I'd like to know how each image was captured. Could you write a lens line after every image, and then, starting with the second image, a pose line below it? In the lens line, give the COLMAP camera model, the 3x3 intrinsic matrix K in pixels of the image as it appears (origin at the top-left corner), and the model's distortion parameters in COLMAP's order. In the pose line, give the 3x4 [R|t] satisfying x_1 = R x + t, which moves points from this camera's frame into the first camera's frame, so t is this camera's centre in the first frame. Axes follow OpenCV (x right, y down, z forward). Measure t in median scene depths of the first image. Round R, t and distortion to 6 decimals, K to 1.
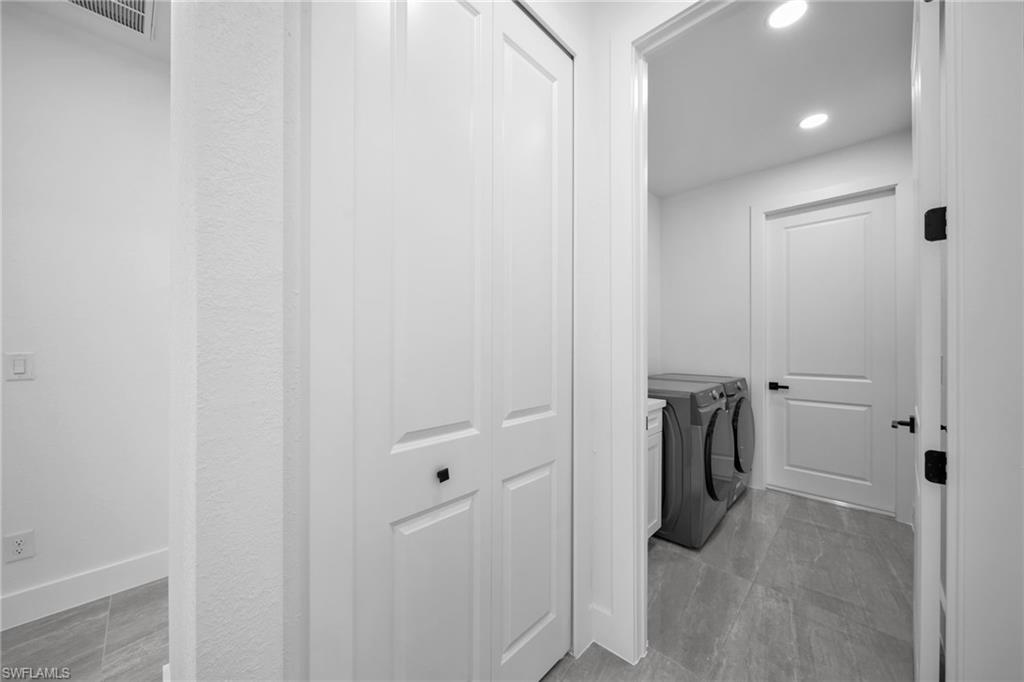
lens RADIAL K [[362.0, 0, 508.1], [0, 362.0, 342.9], [0, 0, 1]] dist [0.000209, -0.000357]
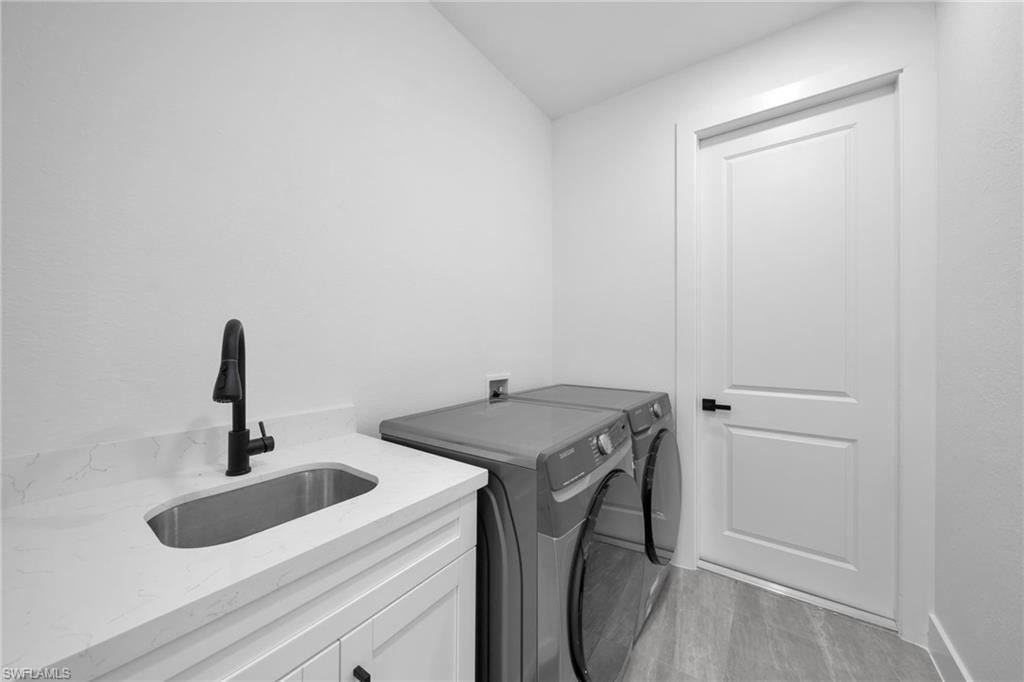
lens RADIAL K [[366.7, 0, 509.4], [0, 366.7, 336.7], [0, 0, 1]] dist [0.000201, -0.000110]
pose [[0.988347, 0.004031, 0.152167, 0.314359], [-0.003660, 0.999990, -0.002719, 0.001939], [-0.152176, 0.002130, 0.988351, 0.453816]]
